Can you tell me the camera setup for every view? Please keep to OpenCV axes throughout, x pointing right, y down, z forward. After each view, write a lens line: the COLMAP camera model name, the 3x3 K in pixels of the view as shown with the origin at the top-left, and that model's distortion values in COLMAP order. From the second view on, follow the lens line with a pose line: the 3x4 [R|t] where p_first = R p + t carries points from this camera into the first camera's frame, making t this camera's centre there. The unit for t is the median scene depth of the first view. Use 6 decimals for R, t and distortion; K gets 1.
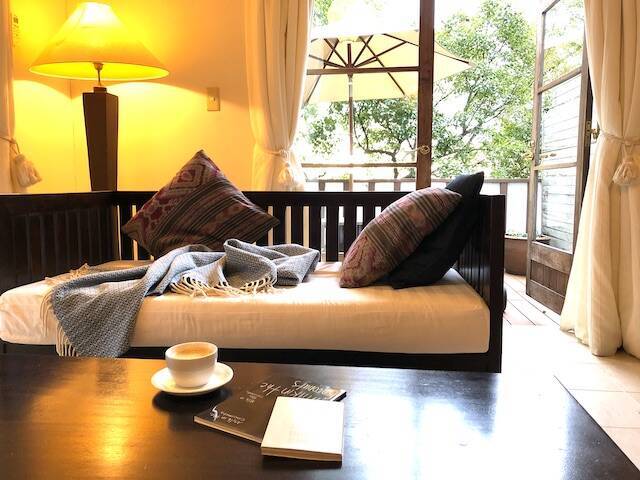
lens RADIAL K [[527.6, 0, 320.0], [0, 527.6, 240.0], [0, 0, 1]] dist [0.001734, -0.001474]
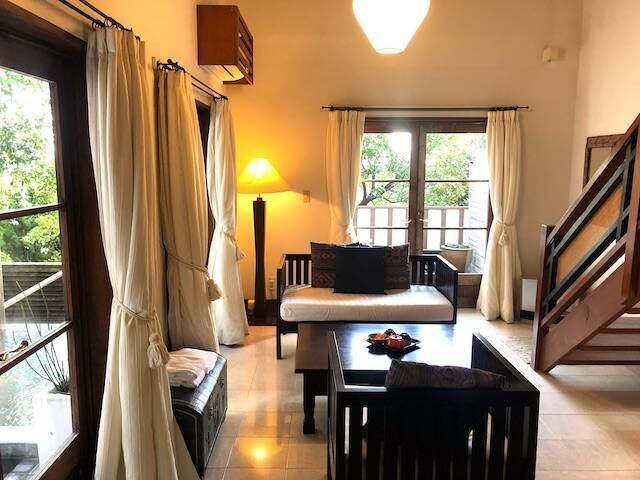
lens RADIAL K [[527.6, 0, 320.0], [0, 527.6, 240.0], [0, 0, 1]] dist [0.001734, -0.001474]
pose [[0.993821, -0.014648, 0.110028, -0.557154], [0.009003, 0.998626, 0.051629, -0.310897], [-0.110633, -0.050319, 0.992587, -1.430133]]
